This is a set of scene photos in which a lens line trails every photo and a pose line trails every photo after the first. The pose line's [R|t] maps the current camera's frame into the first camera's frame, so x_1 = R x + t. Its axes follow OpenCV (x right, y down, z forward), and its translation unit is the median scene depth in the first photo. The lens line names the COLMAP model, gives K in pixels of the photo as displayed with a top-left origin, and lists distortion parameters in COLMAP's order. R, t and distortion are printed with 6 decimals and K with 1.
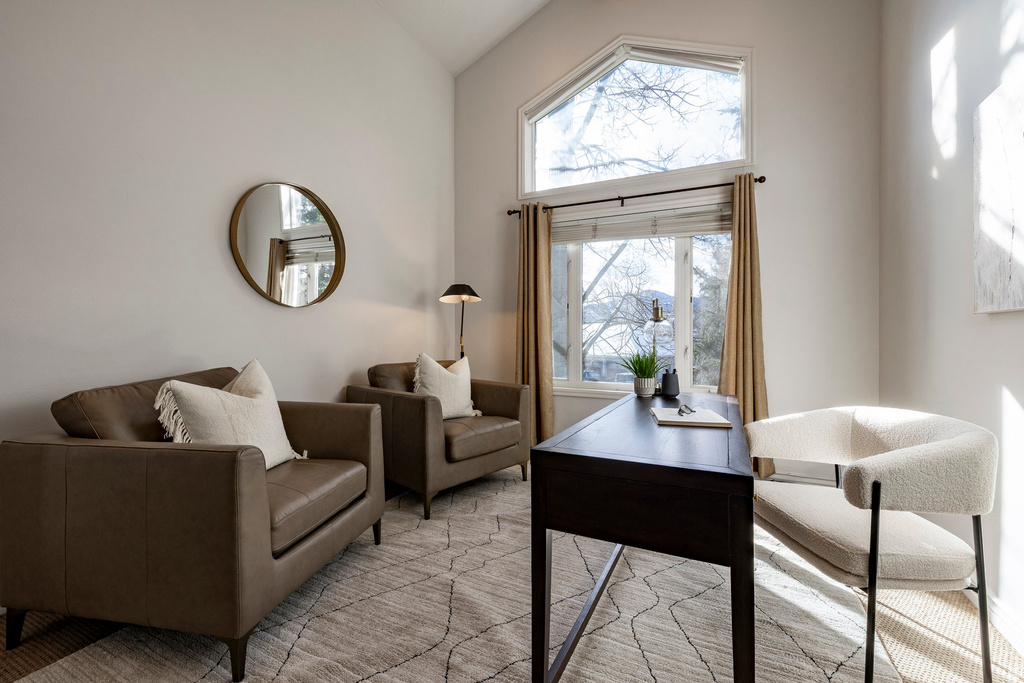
lens RADIAL K [[440.1, 0, 517.4], [0, 440.1, 338.2], [0, 0, 1]] dist [-0.001340, -0.000286]
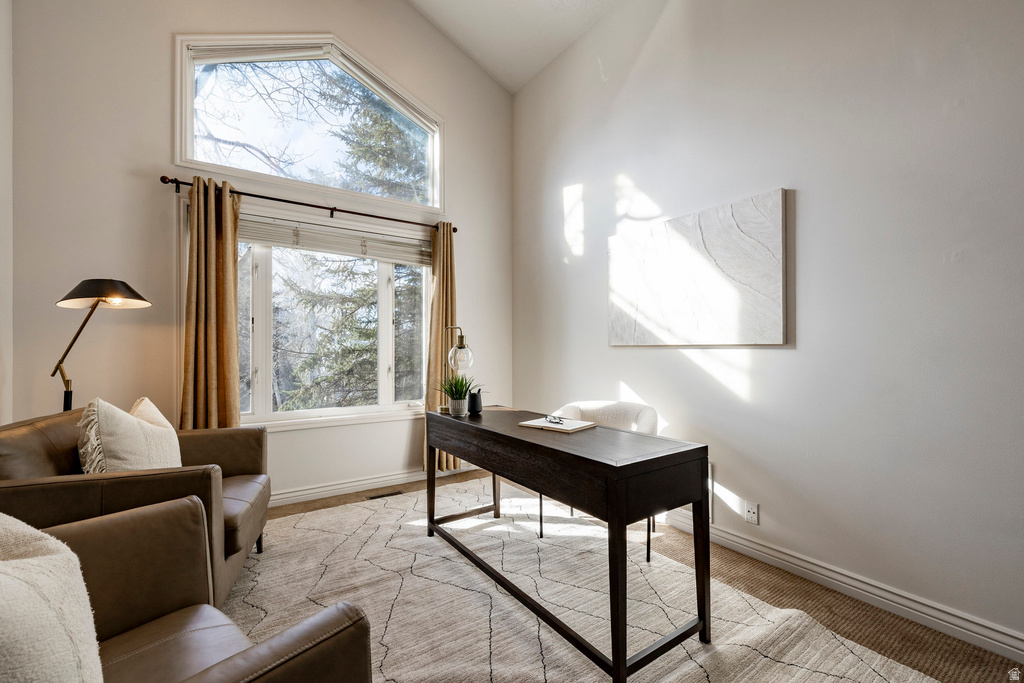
lens RADIAL K [[440.1, 0, 515.4], [0, 440.1, 343.8], [0, 0, 1]] dist [-0.001340, -0.000286]
pose [[0.477261, 0.000252, 0.878762, -0.424774], [0.004717, 0.999985, -0.002849, -0.031970], [-0.878749, 0.005505, 0.477252, 0.237534]]
